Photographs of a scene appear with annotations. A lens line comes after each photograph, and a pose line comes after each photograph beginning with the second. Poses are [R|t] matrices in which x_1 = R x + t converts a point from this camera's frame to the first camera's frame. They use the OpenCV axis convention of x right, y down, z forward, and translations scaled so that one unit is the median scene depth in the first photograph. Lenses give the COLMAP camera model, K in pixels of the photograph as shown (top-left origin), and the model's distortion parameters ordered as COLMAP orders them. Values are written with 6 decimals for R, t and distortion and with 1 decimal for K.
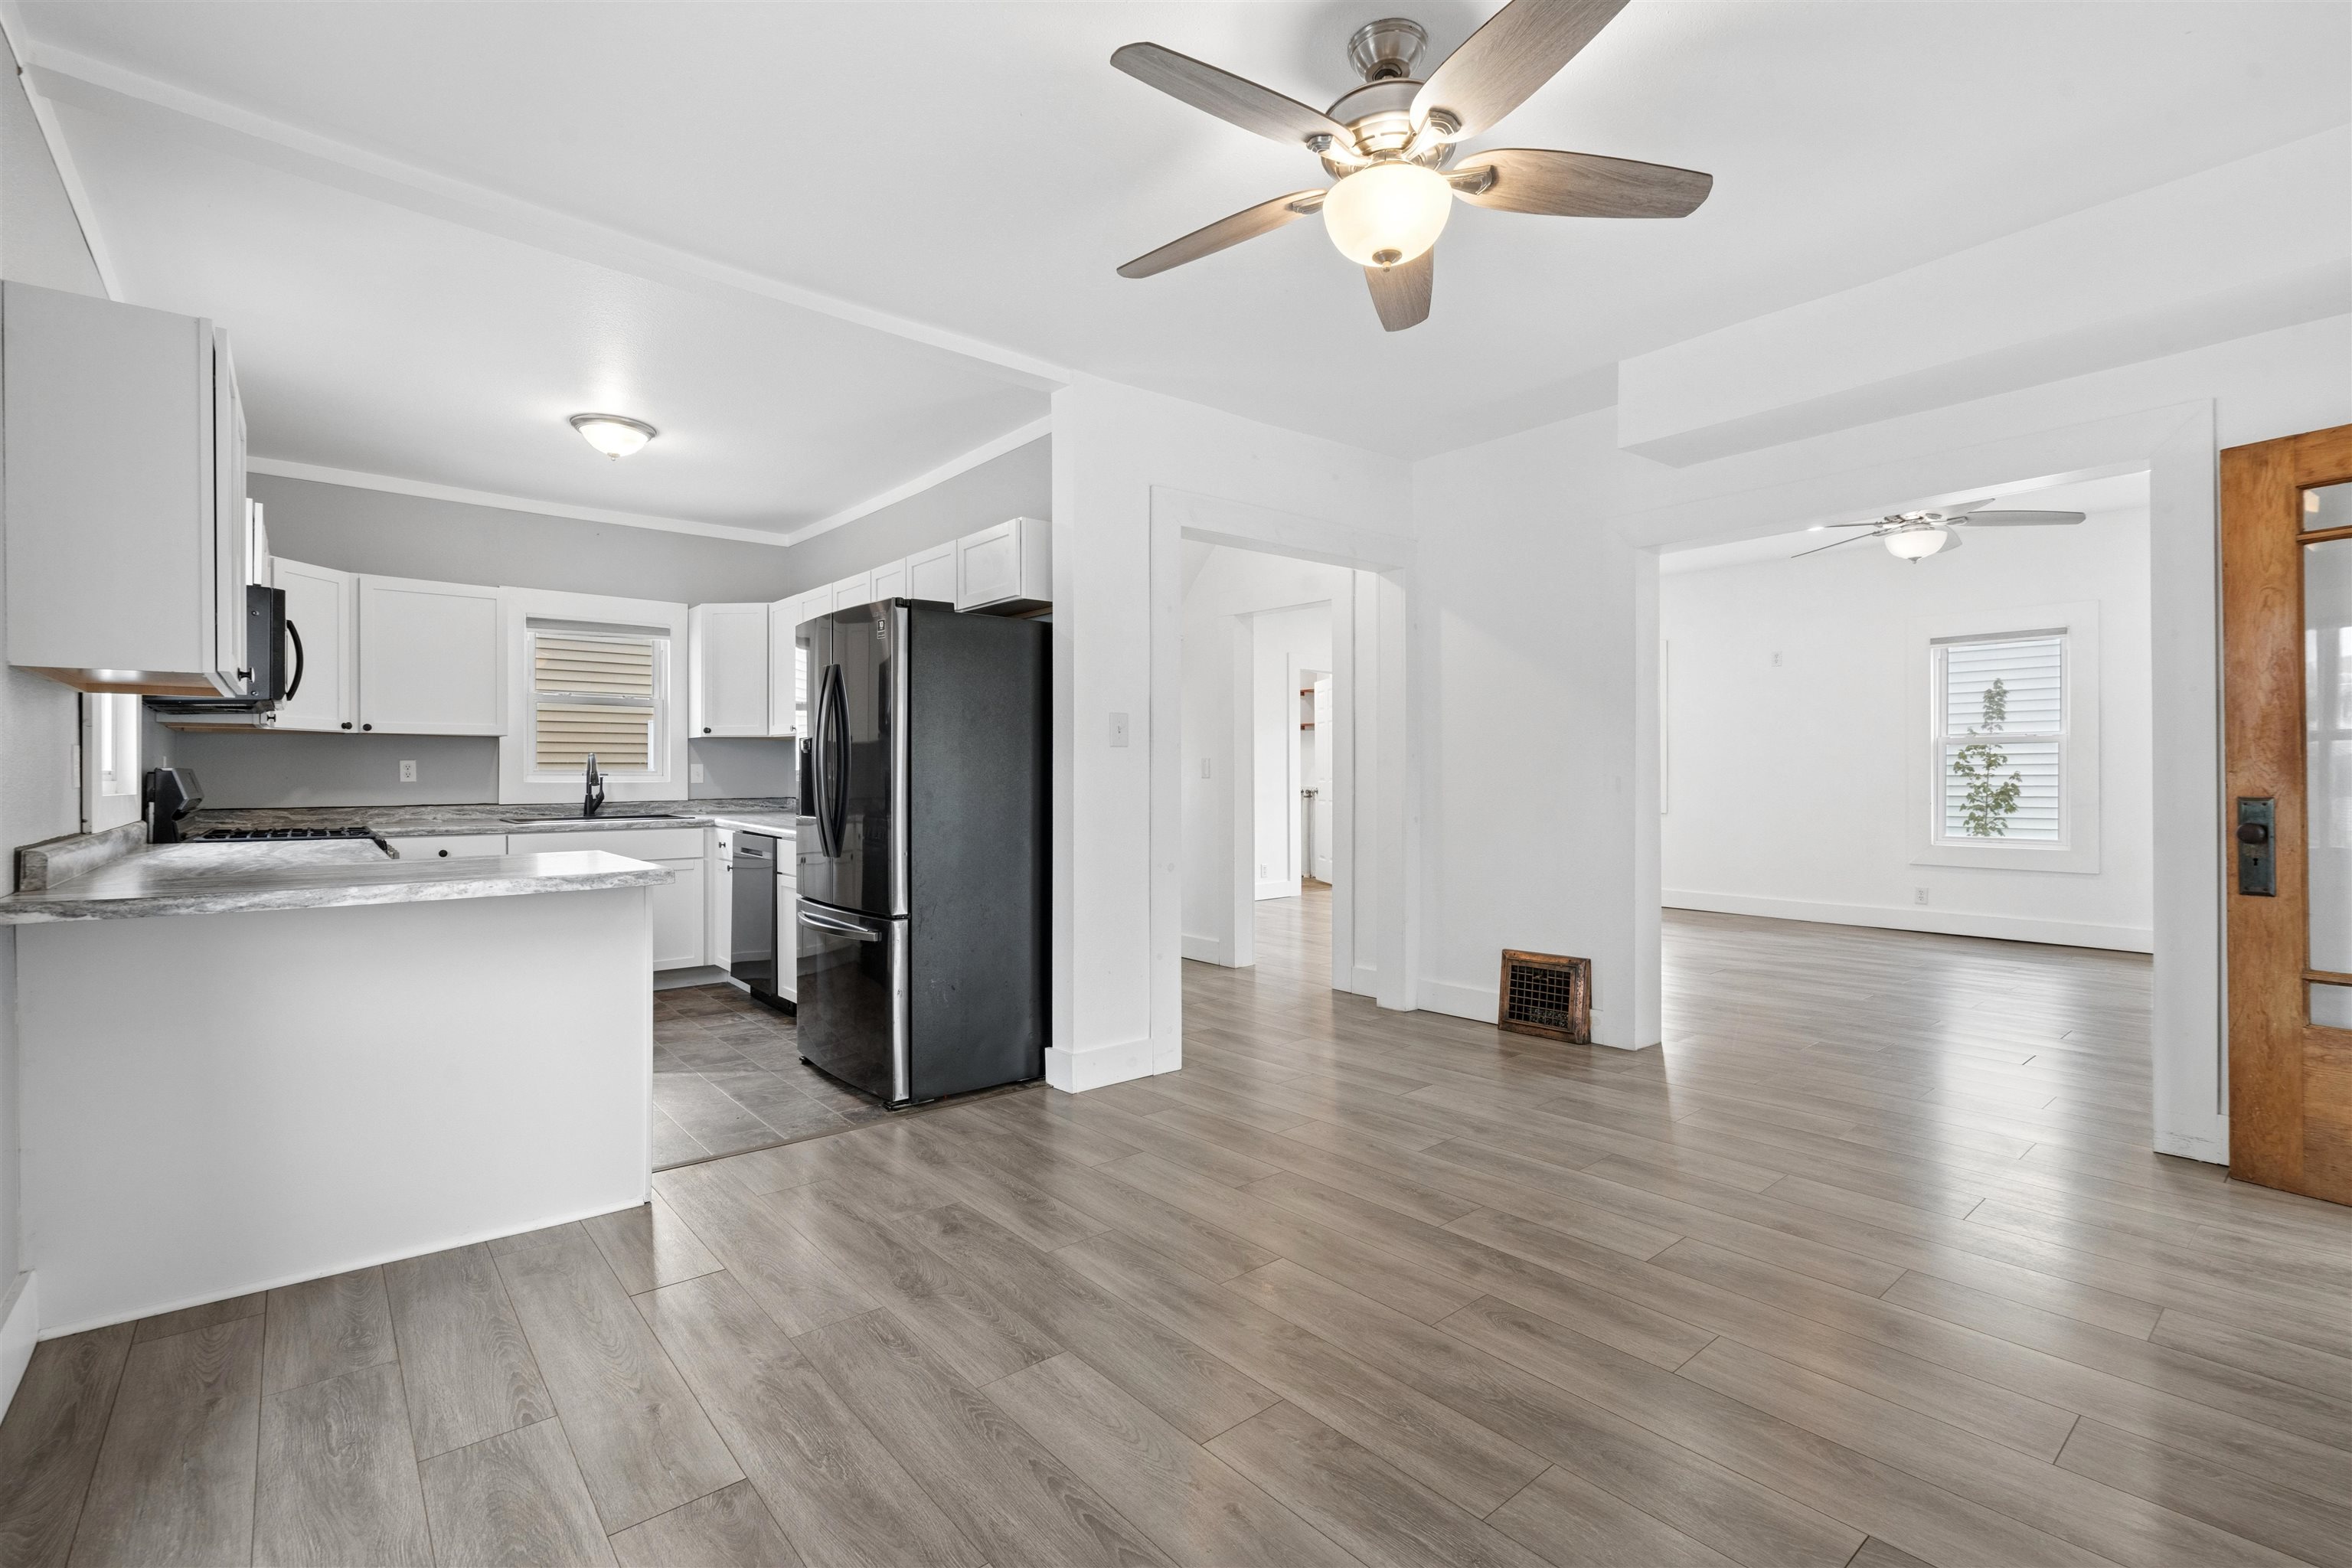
lens RADIAL K [[1085.4, 0, 1179.4], [0, 1085.4, 772.5], [0, 0, 1]] dist [-0.021290, 0.000851]
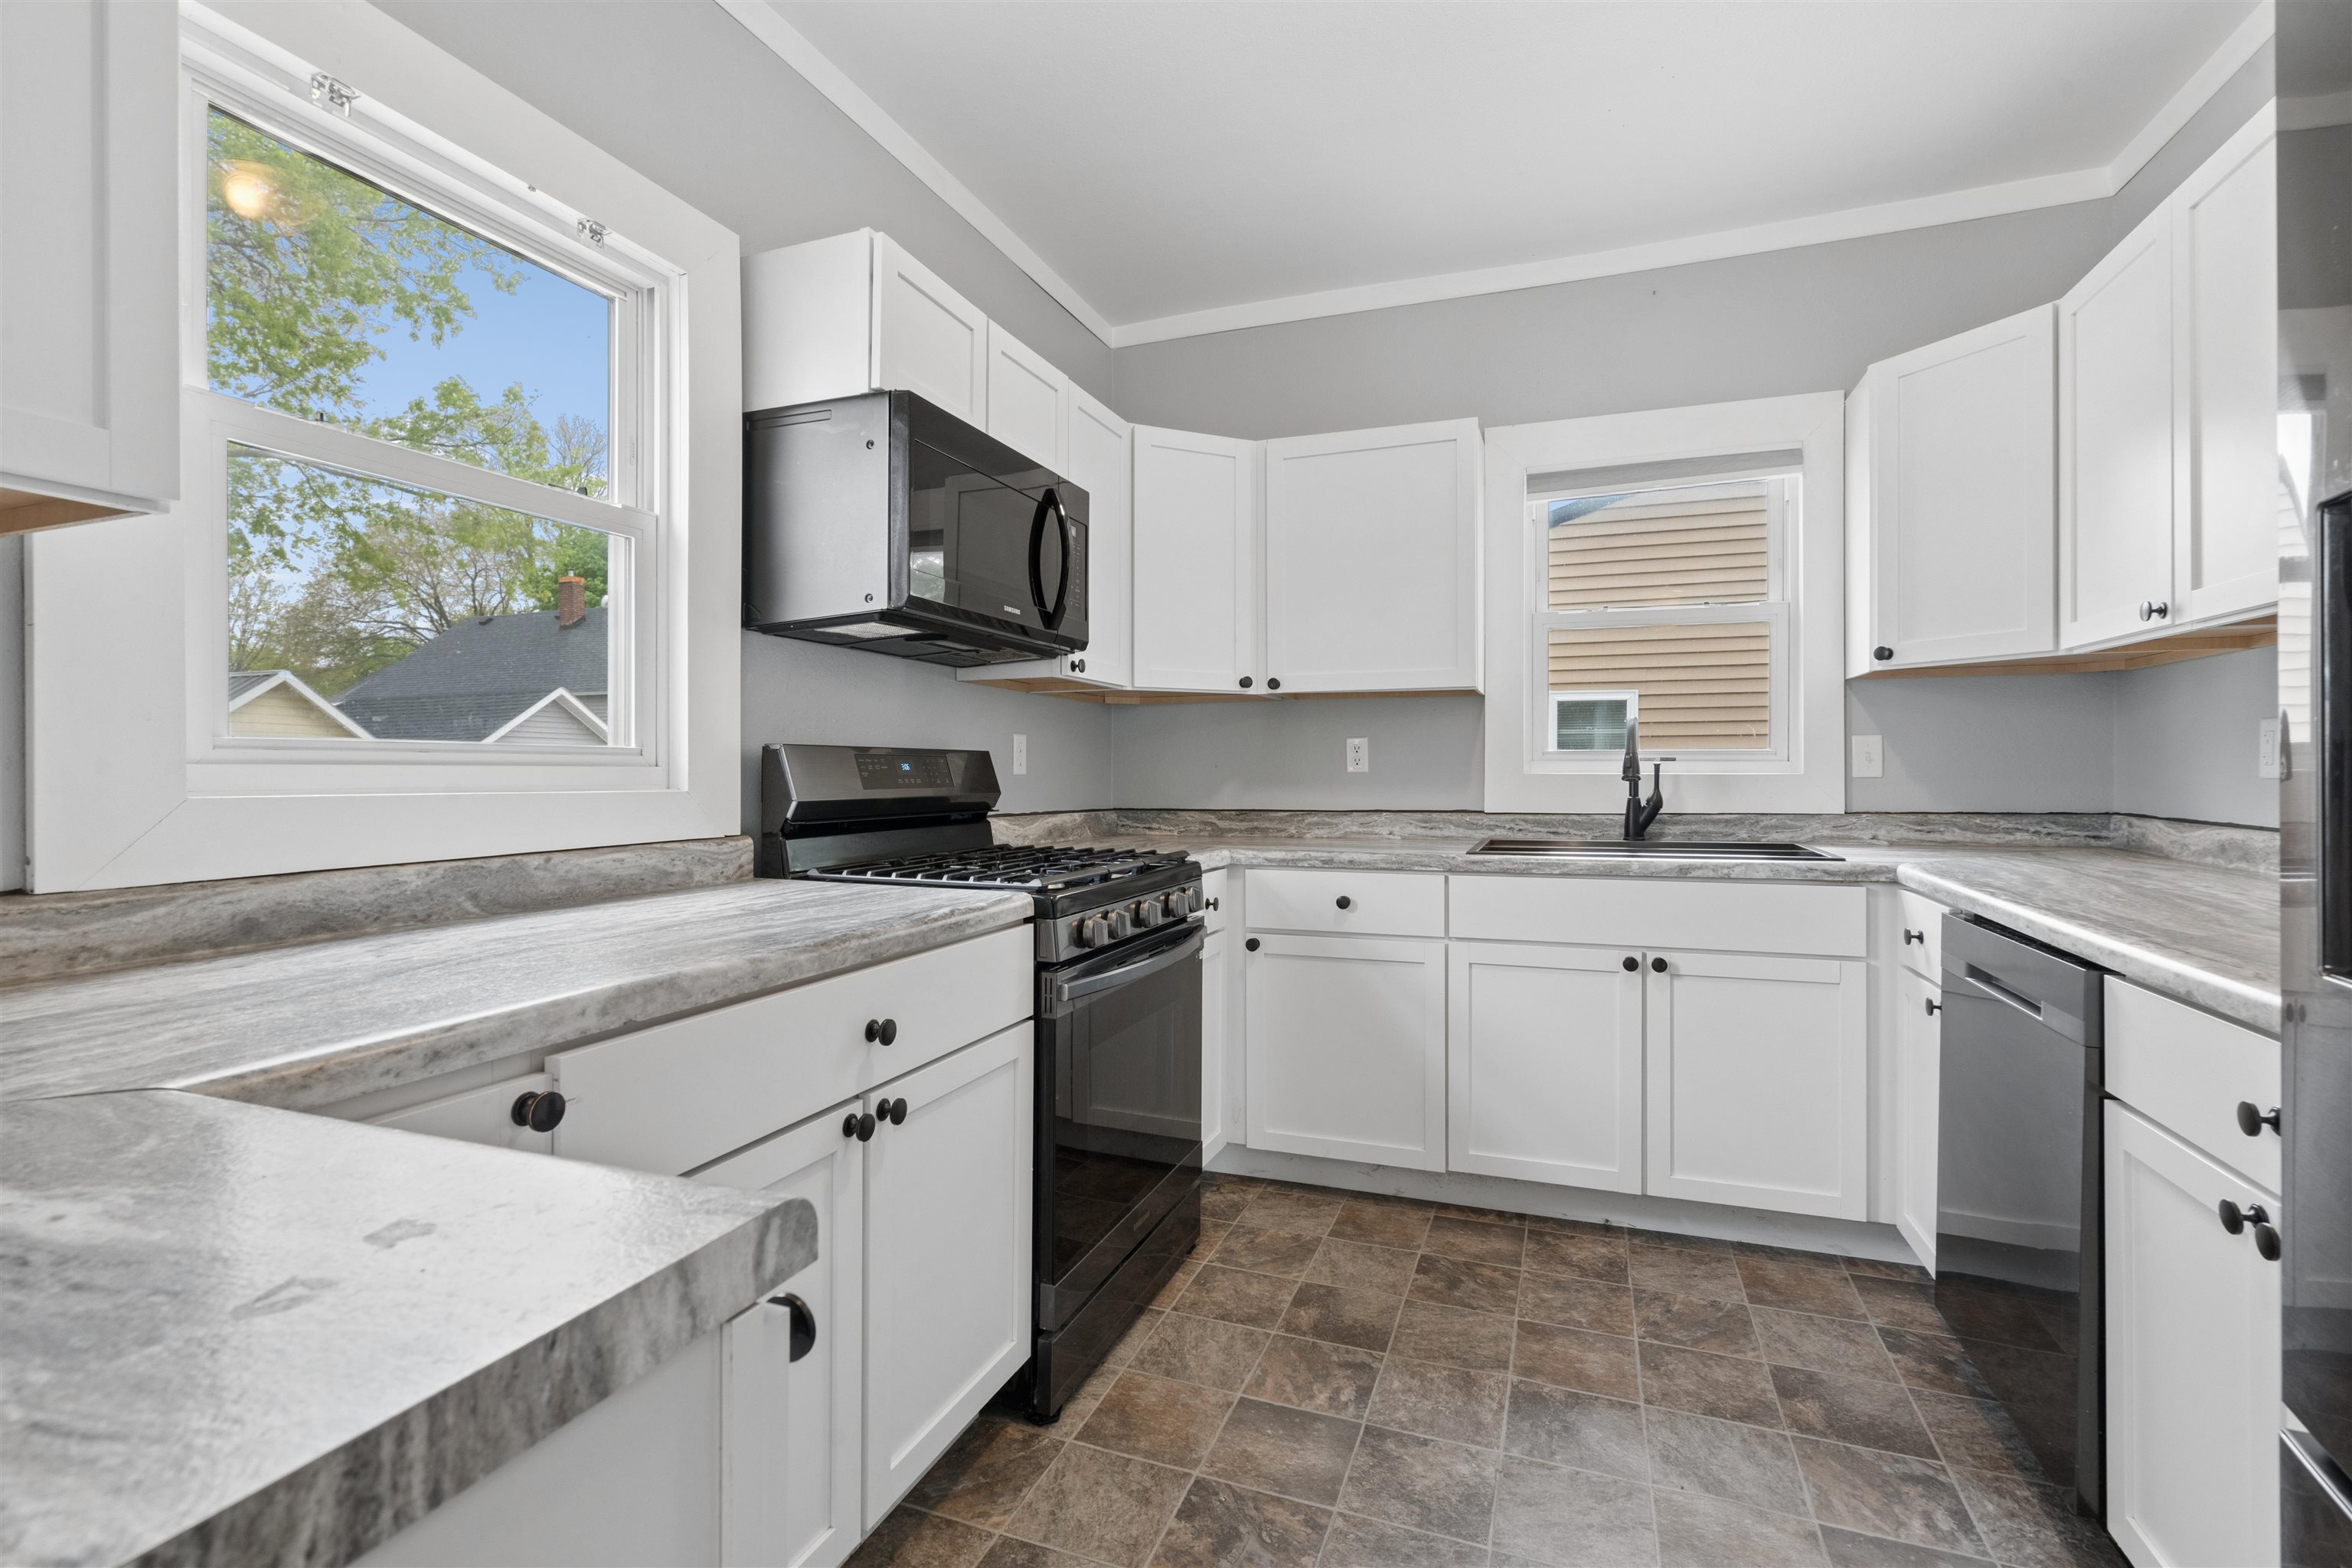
lens RADIAL K [[1085.4, 0, 1170.4], [0, 1085.4, 777.0], [0, 0, 1]] dist [-0.021290, 0.000851]
pose [[0.505412, 0.005614, -0.862860, -0.228138], [0.003735, 0.999955, 0.008694, 0.005447], [0.862870, -0.007616, 0.505369, 0.581821]]
